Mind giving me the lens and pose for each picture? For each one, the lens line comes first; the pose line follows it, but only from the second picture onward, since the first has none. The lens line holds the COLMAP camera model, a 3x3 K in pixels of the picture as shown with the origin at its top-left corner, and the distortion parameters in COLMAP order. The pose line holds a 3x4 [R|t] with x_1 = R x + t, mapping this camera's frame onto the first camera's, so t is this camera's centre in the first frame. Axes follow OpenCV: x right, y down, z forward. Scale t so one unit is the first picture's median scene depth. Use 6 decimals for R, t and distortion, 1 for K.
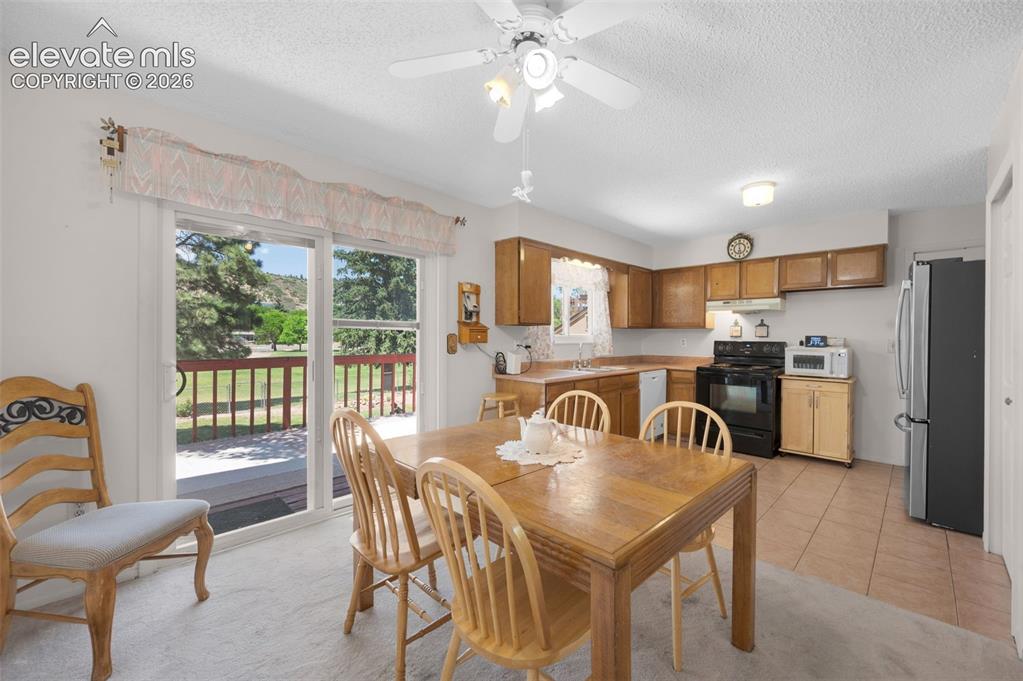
lens RADIAL K [[417.4, 0, 511.1], [0, 417.4, 344.5], [0, 0, 1]] dist [0.001698, 0.000241]
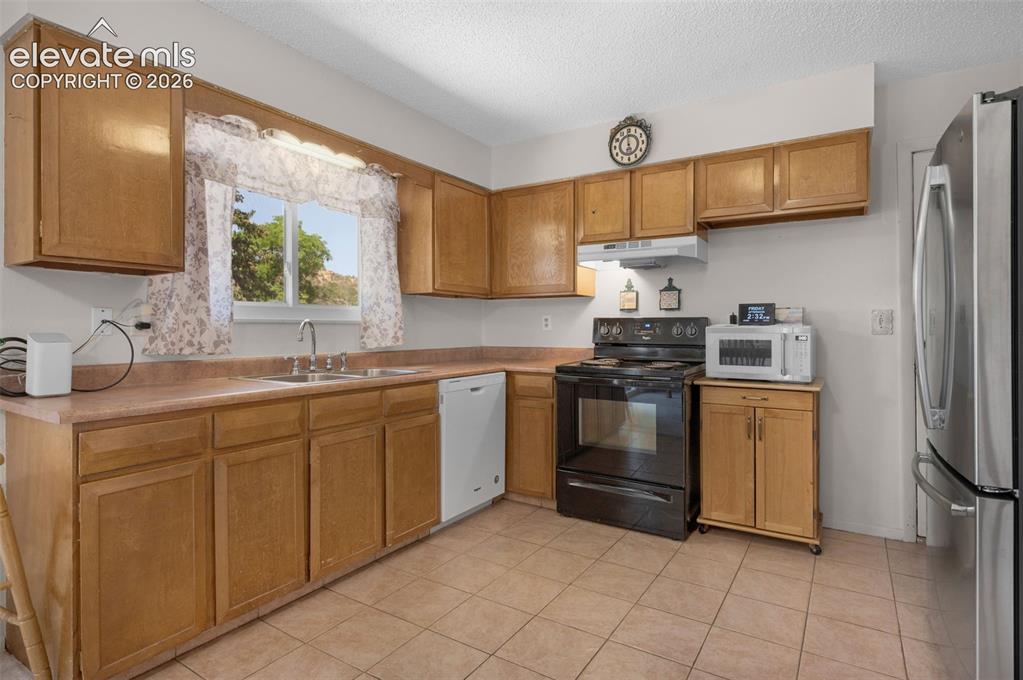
lens RADIAL K [[529.4, 0, 511.7], [0, 529.4, 333.4], [0, 0, 1]] dist [-0.004805, -0.000883]
pose [[0.978782, -0.007252, 0.204774, 0.256482], [0.009392, 0.999911, -0.009477, 0.018830], [-0.204687, 0.011200, 0.978763, 0.363245]]
